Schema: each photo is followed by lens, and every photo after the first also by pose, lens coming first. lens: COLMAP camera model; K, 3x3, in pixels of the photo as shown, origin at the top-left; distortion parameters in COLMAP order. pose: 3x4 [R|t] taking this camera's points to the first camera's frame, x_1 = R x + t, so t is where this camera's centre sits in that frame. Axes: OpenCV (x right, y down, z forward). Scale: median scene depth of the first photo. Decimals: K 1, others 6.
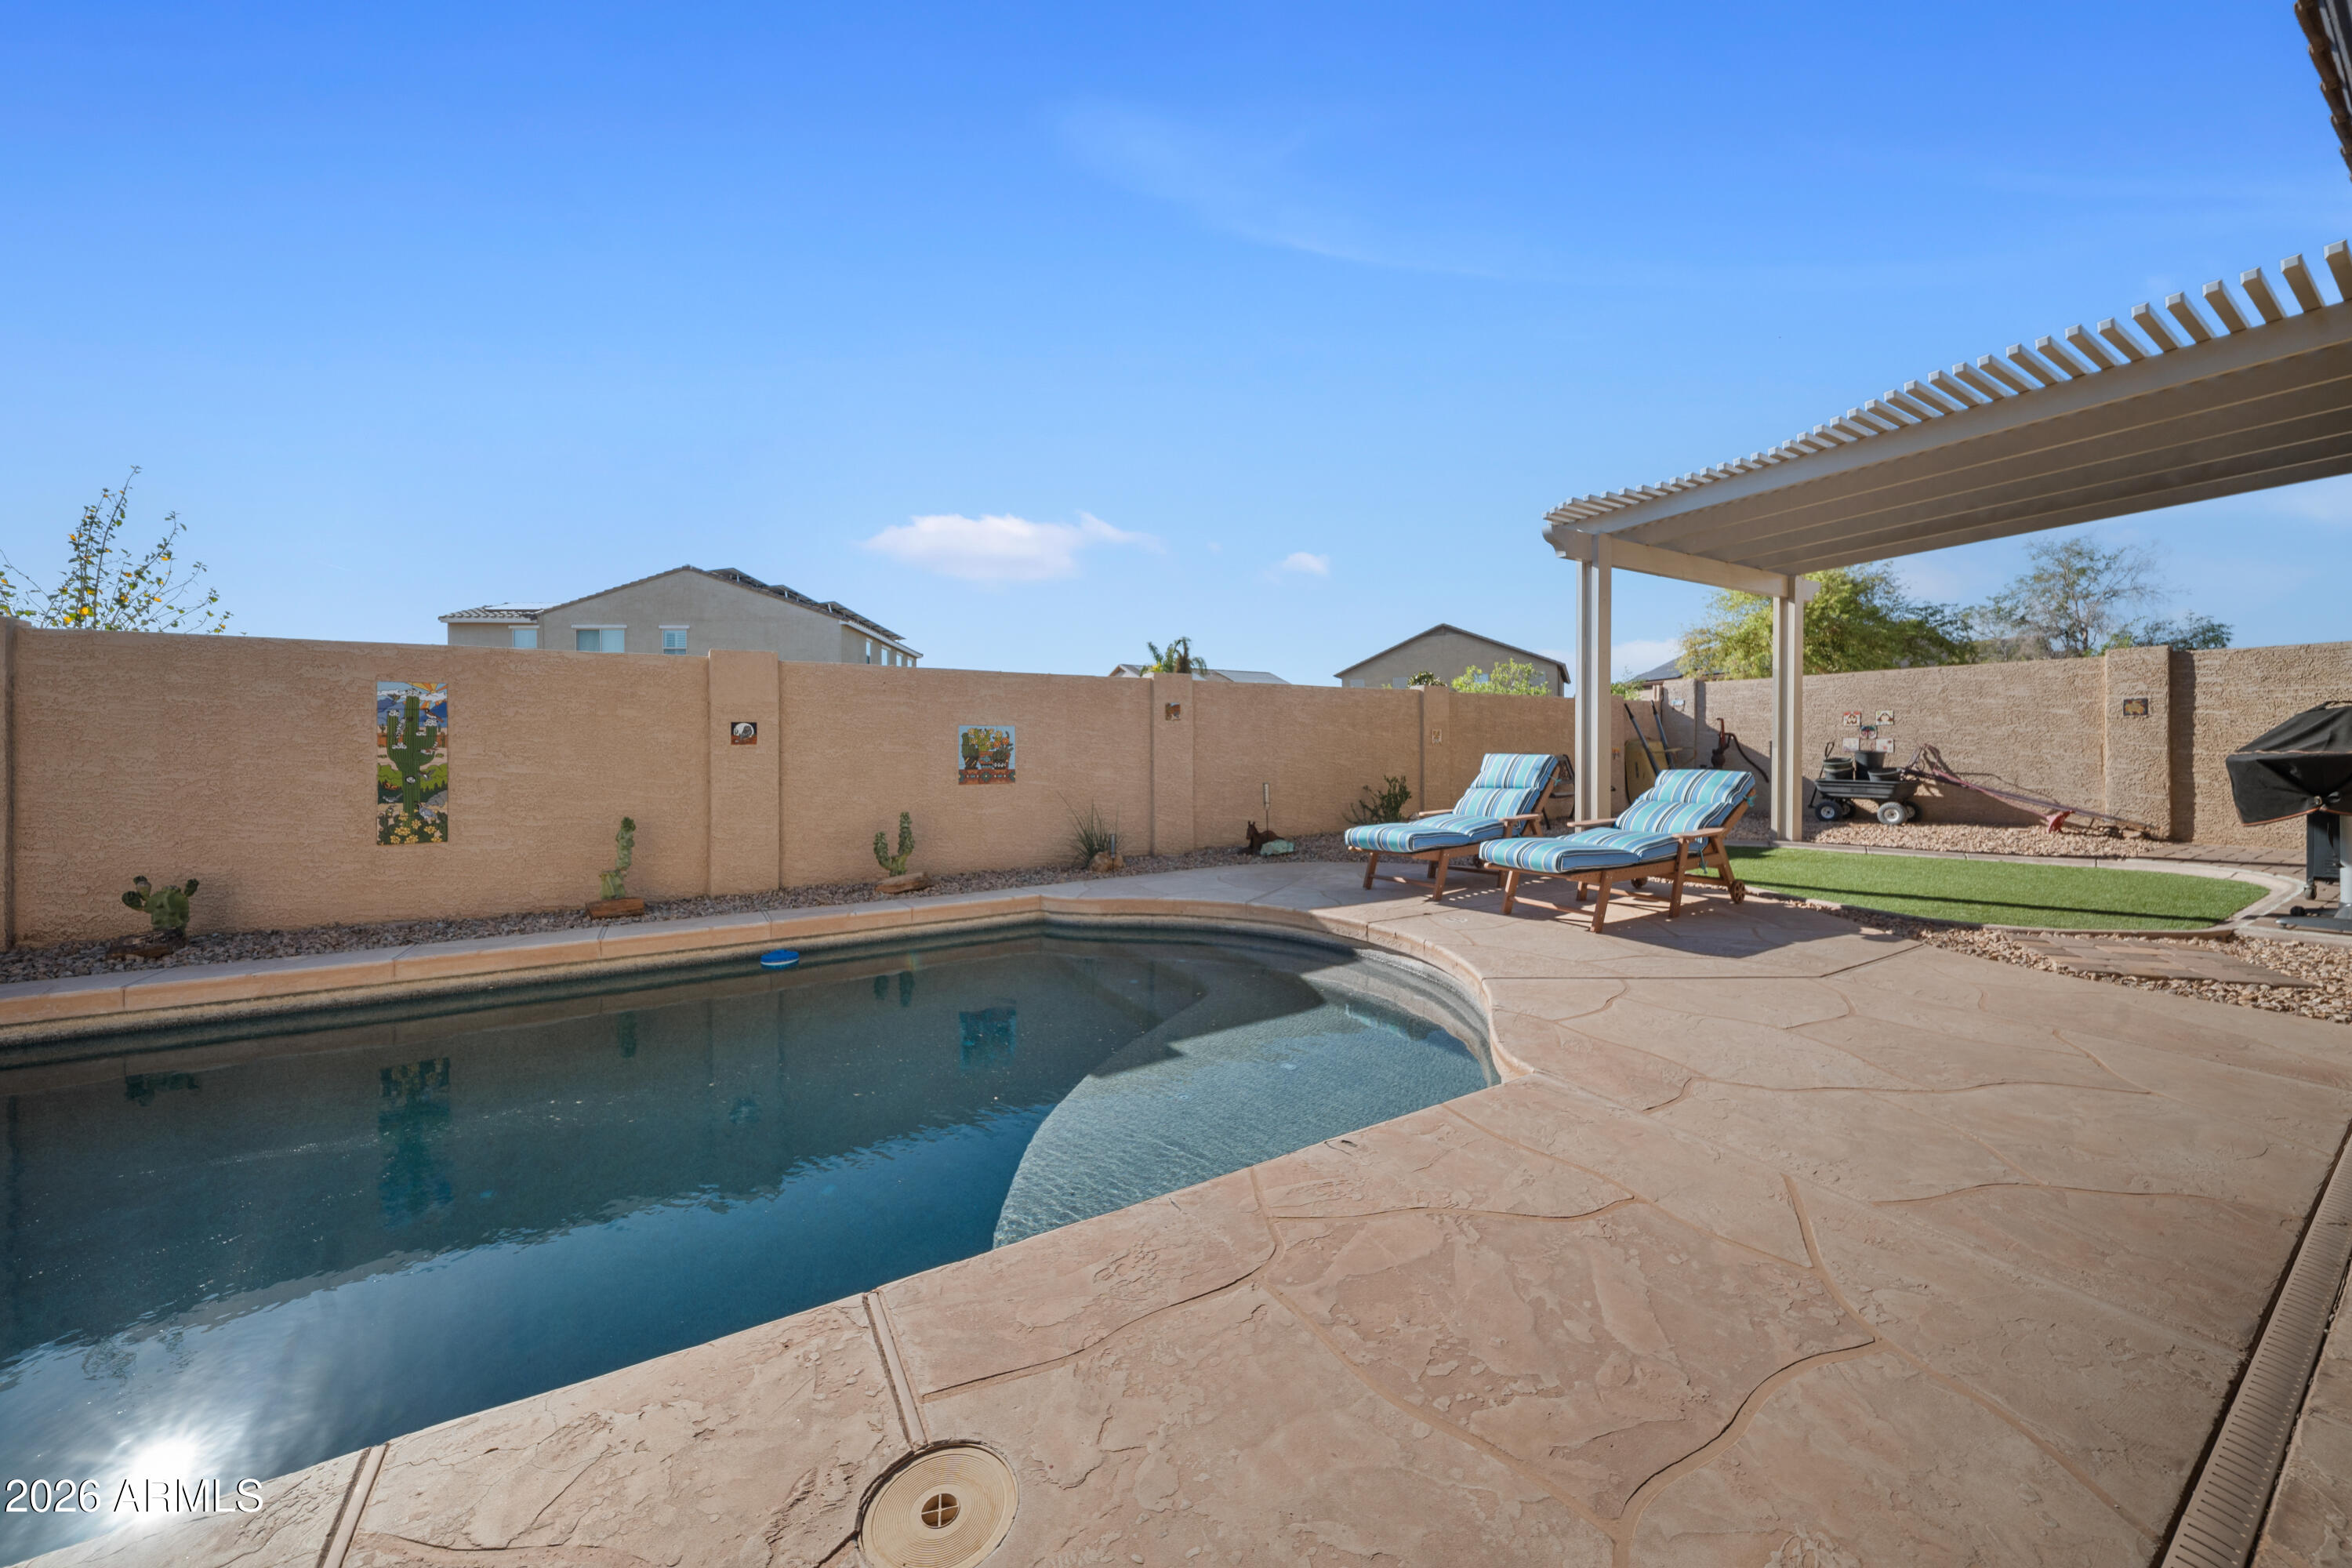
lens RADIAL K [[824.4, 0, 1179.5], [0, 824.4, 769.3], [0, 0, 1]] dist [-0.002259, -0.000774]
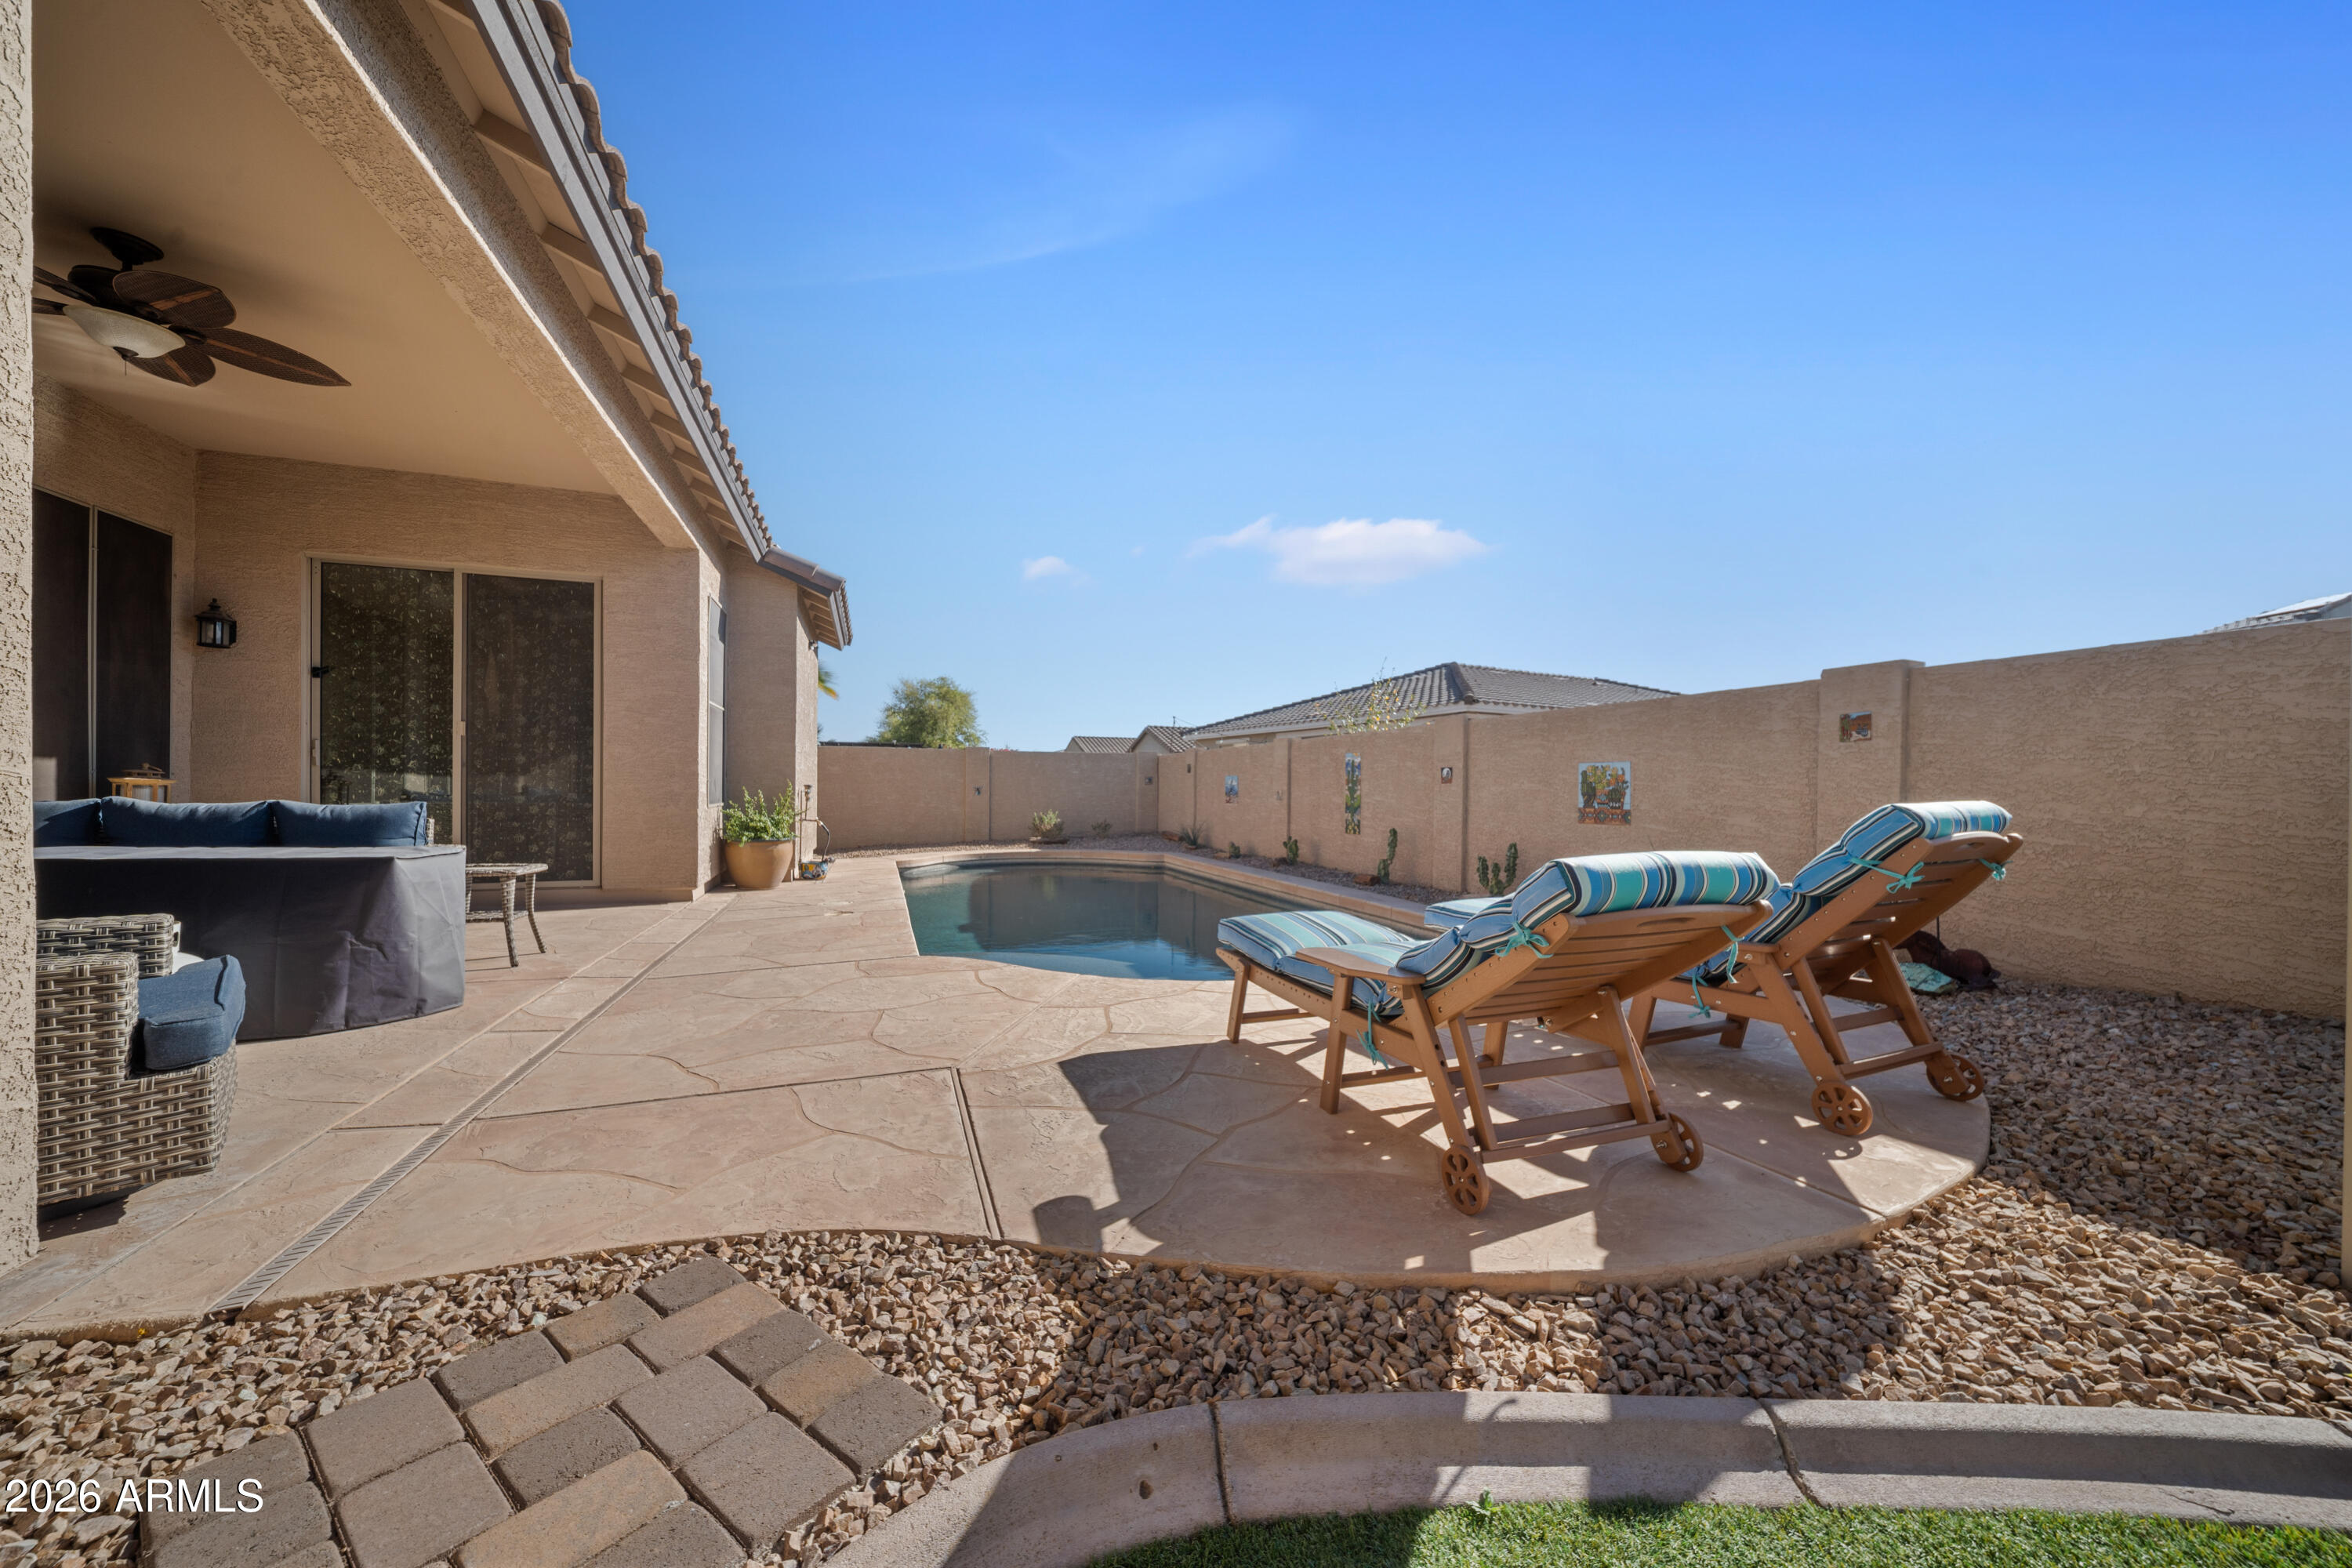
lens RADIAL K [[824.4, 0, 1174.2], [0, 824.4, 785.6], [0, 0, 1]] dist [-0.002259, -0.000774]
pose [[-0.203189, 0.005823, -0.979122, 0.802294], [-0.015071, 0.999845, 0.009074, -0.027914], [0.979024, 0.016600, -0.203070, 0.719205]]
